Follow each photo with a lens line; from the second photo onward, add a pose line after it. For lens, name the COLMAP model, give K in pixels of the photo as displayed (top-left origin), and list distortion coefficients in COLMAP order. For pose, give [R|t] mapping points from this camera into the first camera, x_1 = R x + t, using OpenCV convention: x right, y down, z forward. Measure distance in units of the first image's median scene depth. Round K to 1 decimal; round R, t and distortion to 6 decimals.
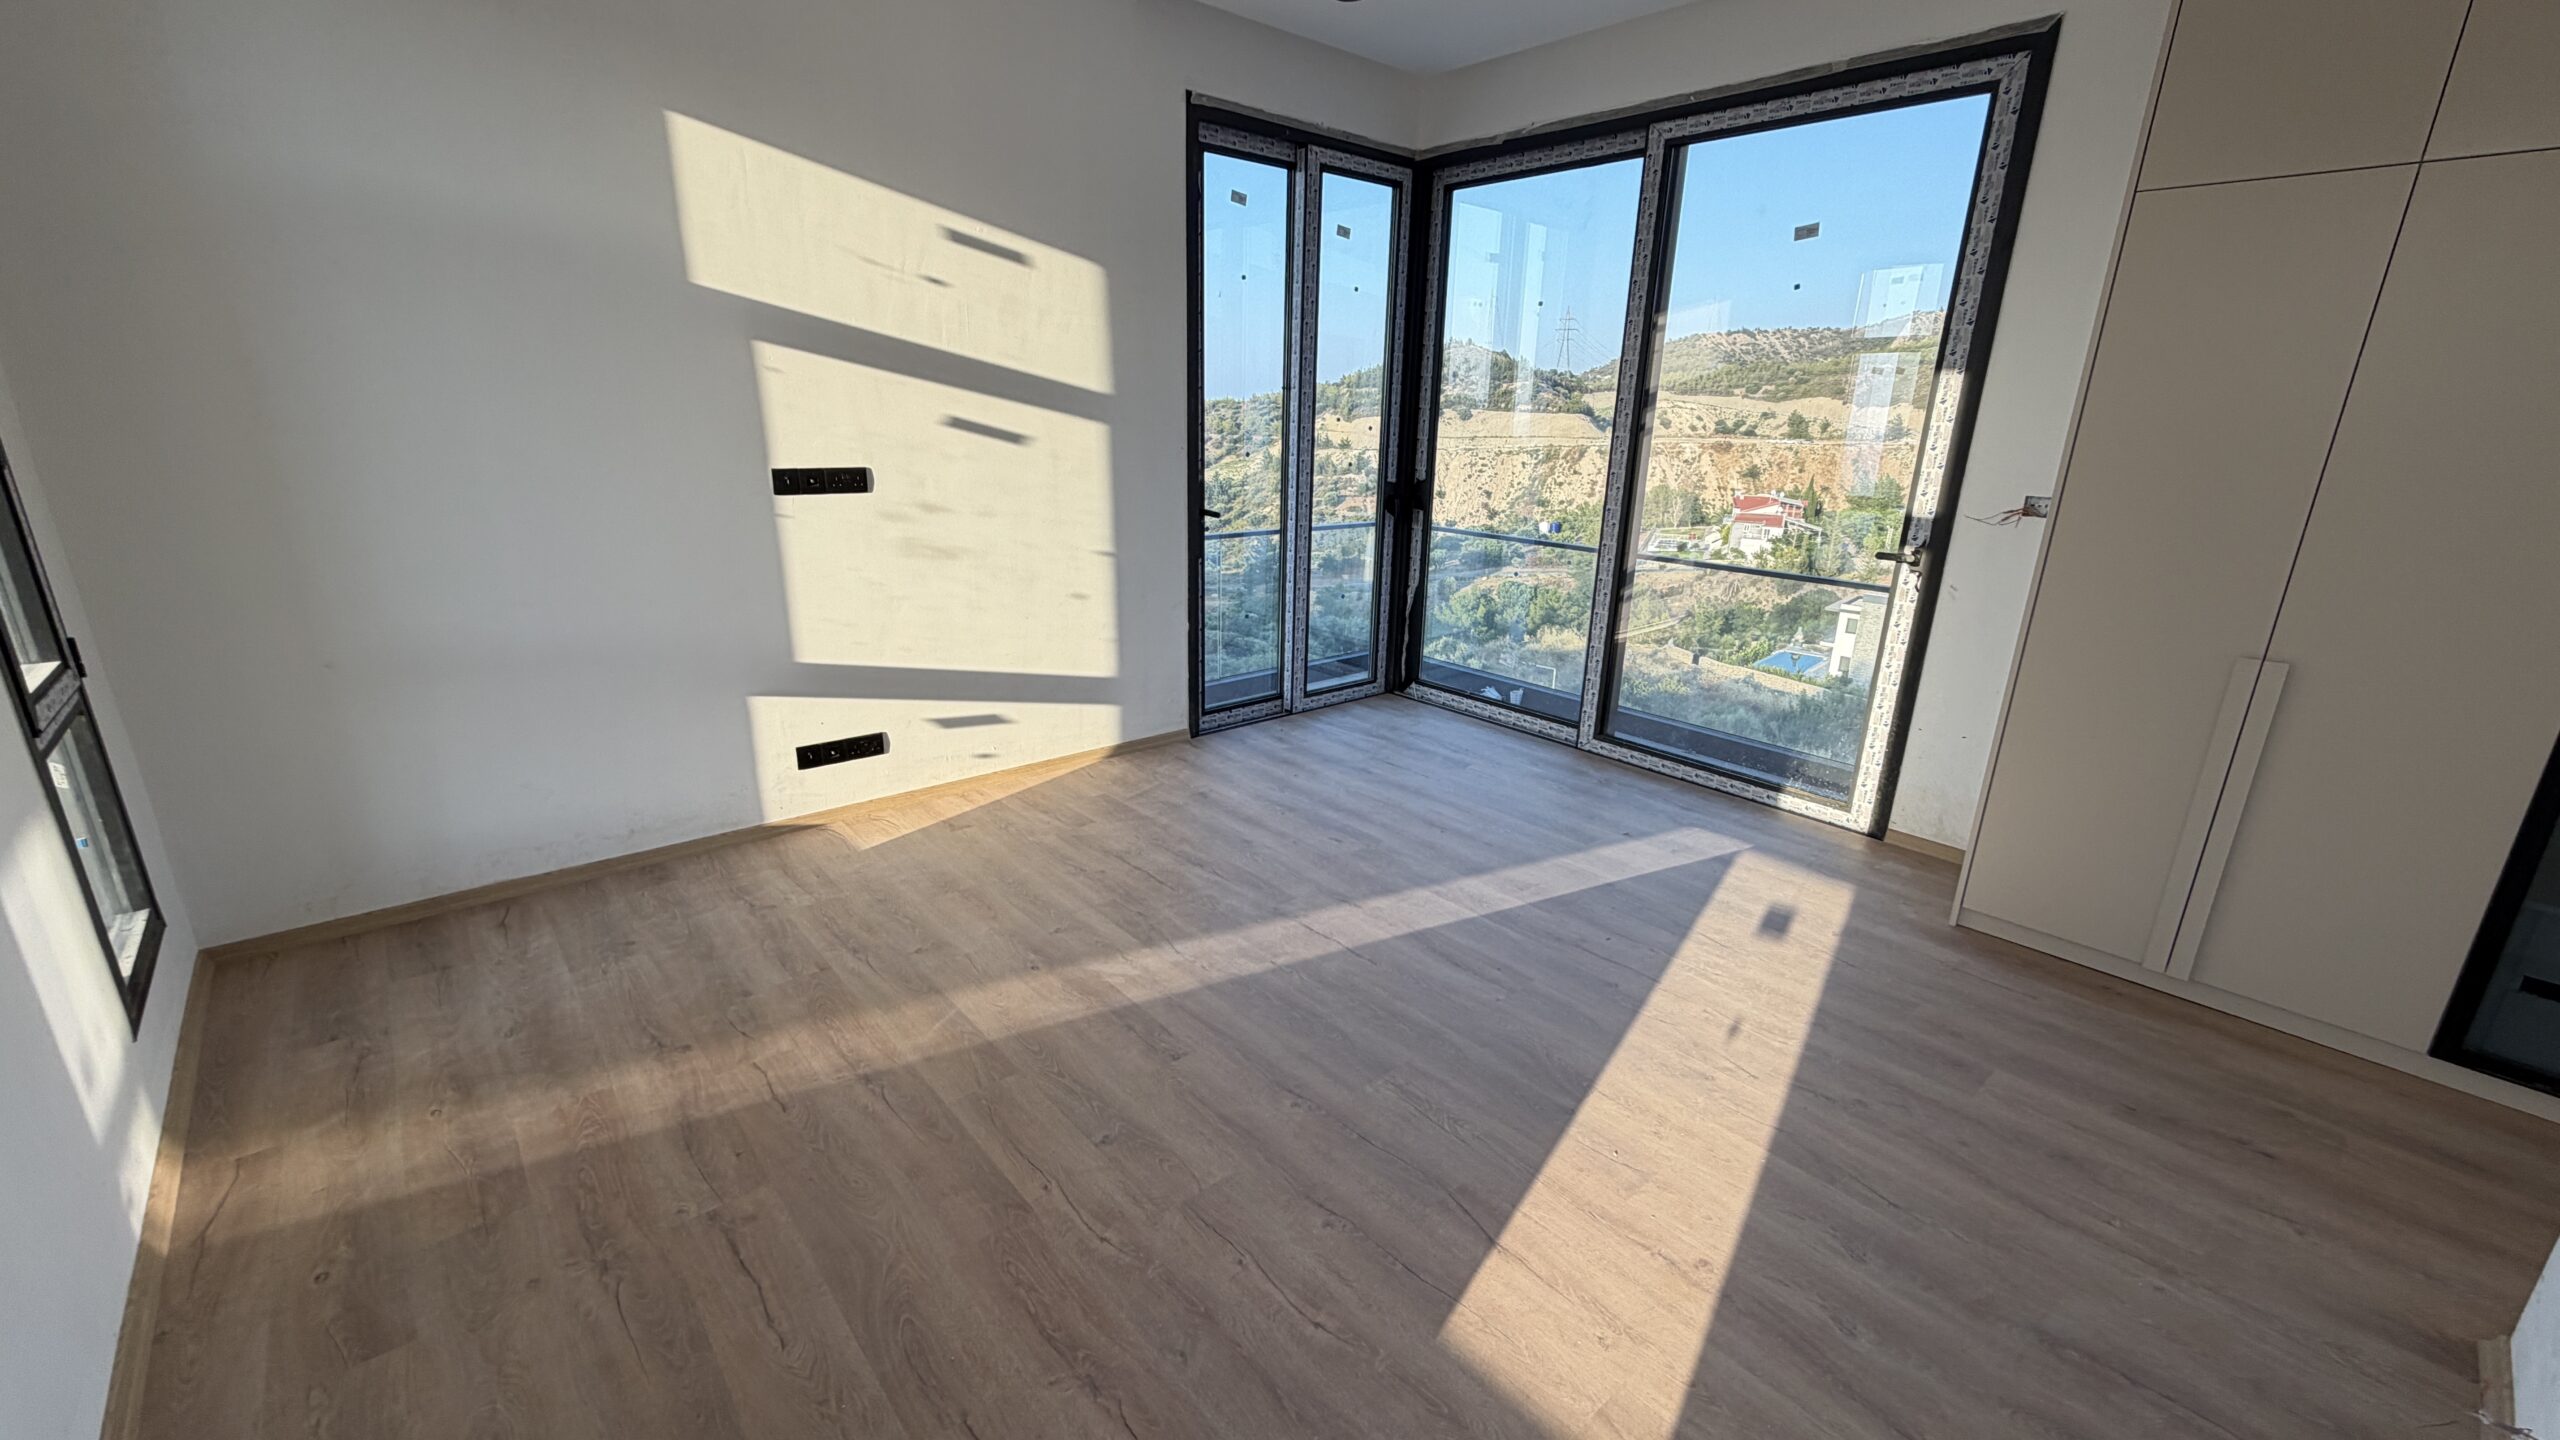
lens RADIAL K [[1021.0, 0, 1280.8], [0, 1021.0, 714.2], [0, 0, 1]] dist [0.000420, 0.000610]
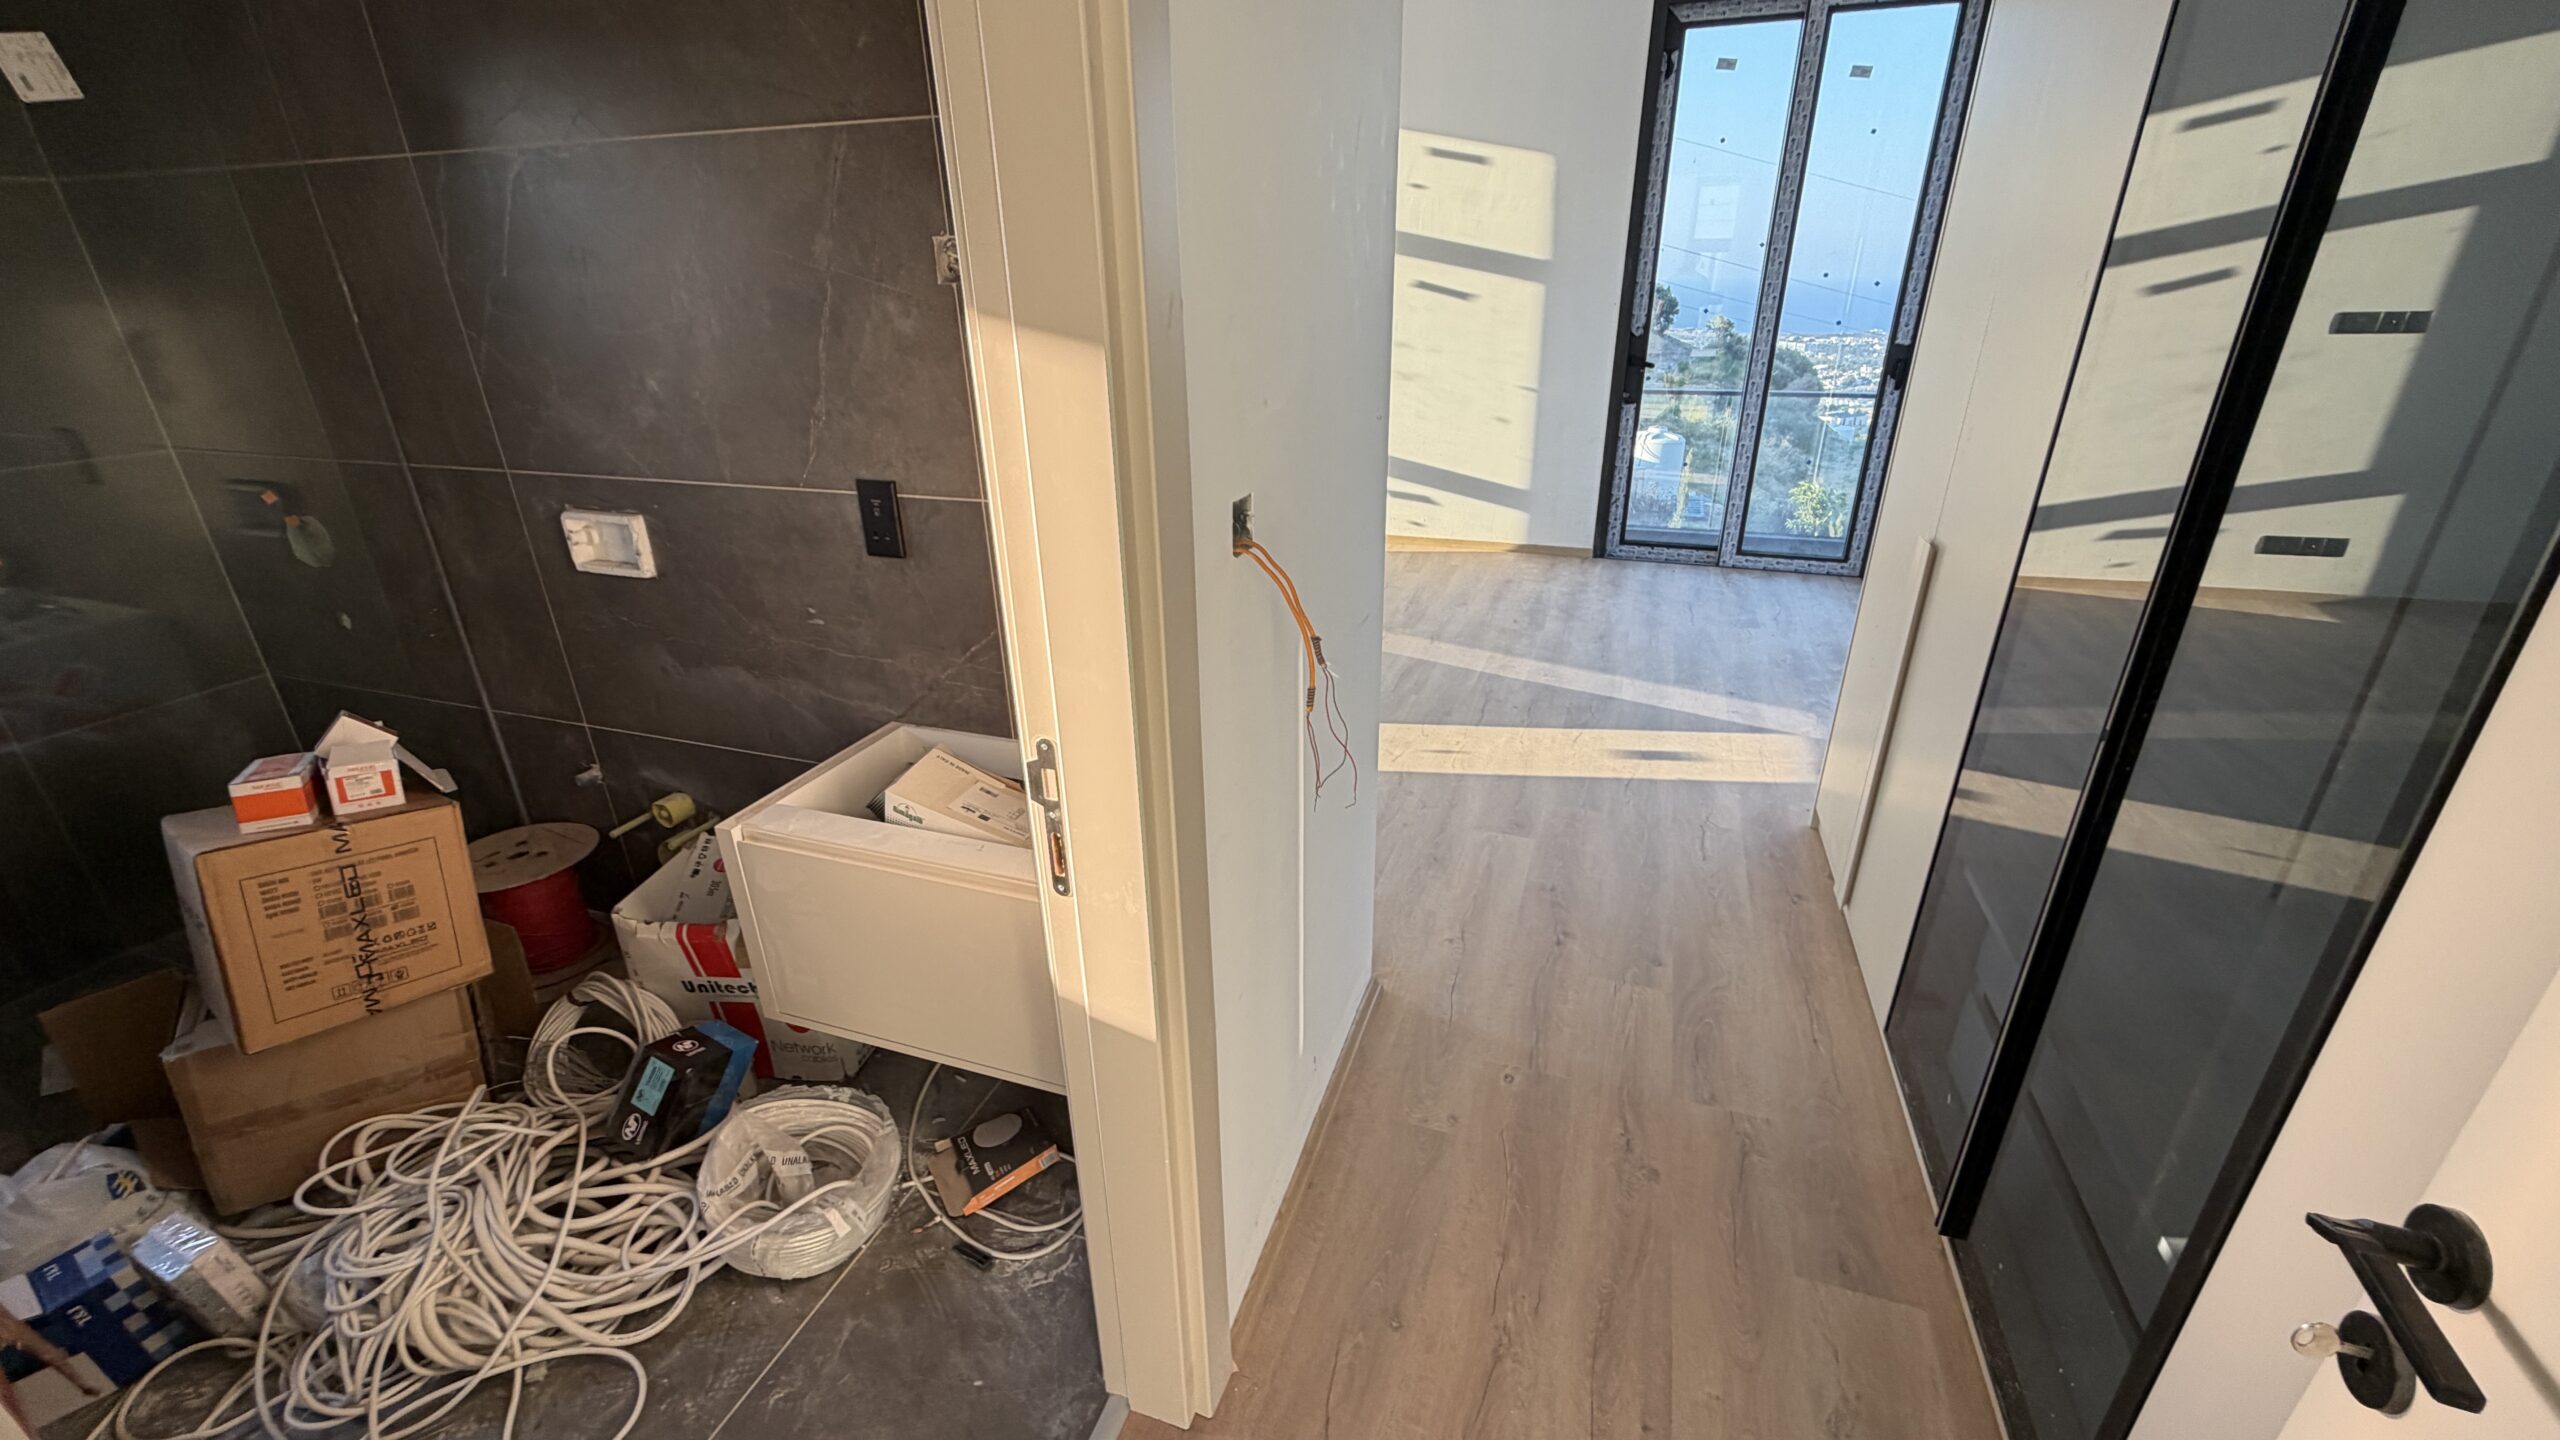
lens RADIAL K [[1021.0, 0, 1272.7], [0, 1021.0, 715.4], [0, 0, 1]] dist [0.000420, 0.000610]
pose [[0.482239, 0.319175, -0.815826, 0.790154], [-0.232263, 0.944522, 0.232232, 0.007930], [0.844689, 0.077495, 0.529618, 0.067209]]
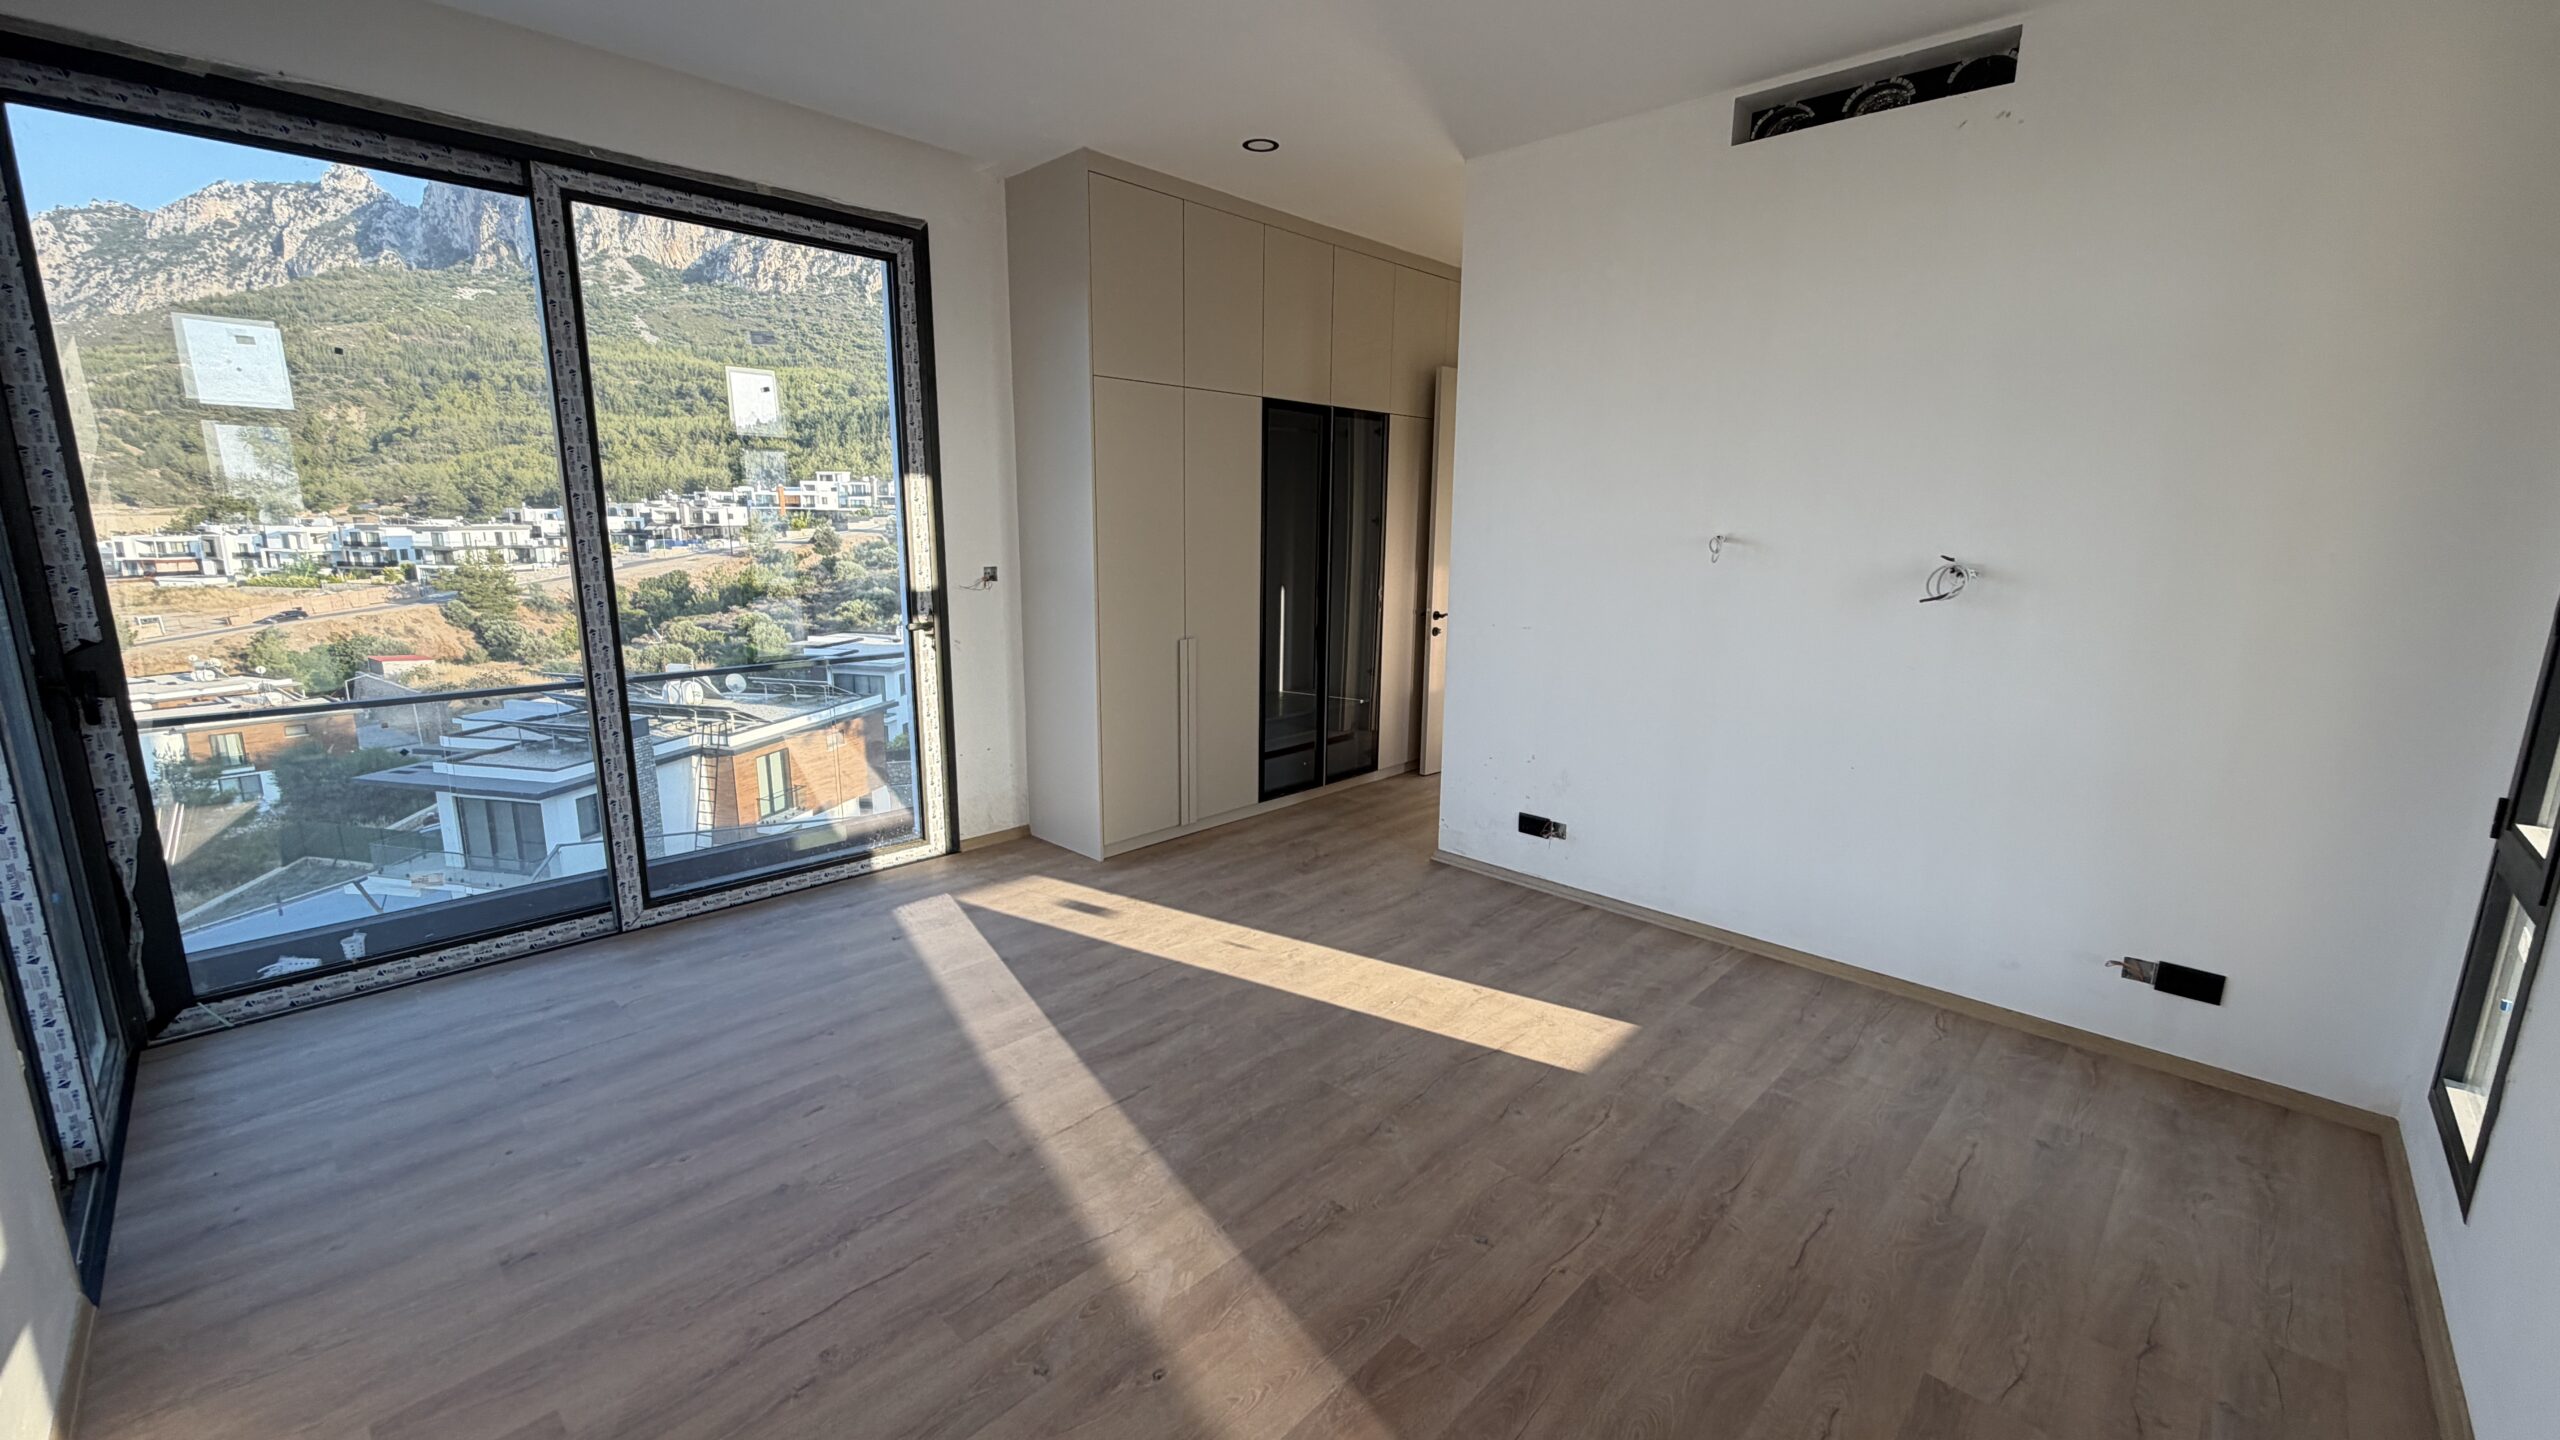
lens RADIAL K [[1021.0, 0, 1275.2], [0, 1021.0, 709.0], [0, 0, 1]] dist [0.000420, 0.000610]
pose [[-0.071113, -0.211438, 0.974801, -0.485197], [0.278286, 0.934265, 0.222946, -0.167014], [-0.957862, 0.287128, -0.007598, 0.498256]]
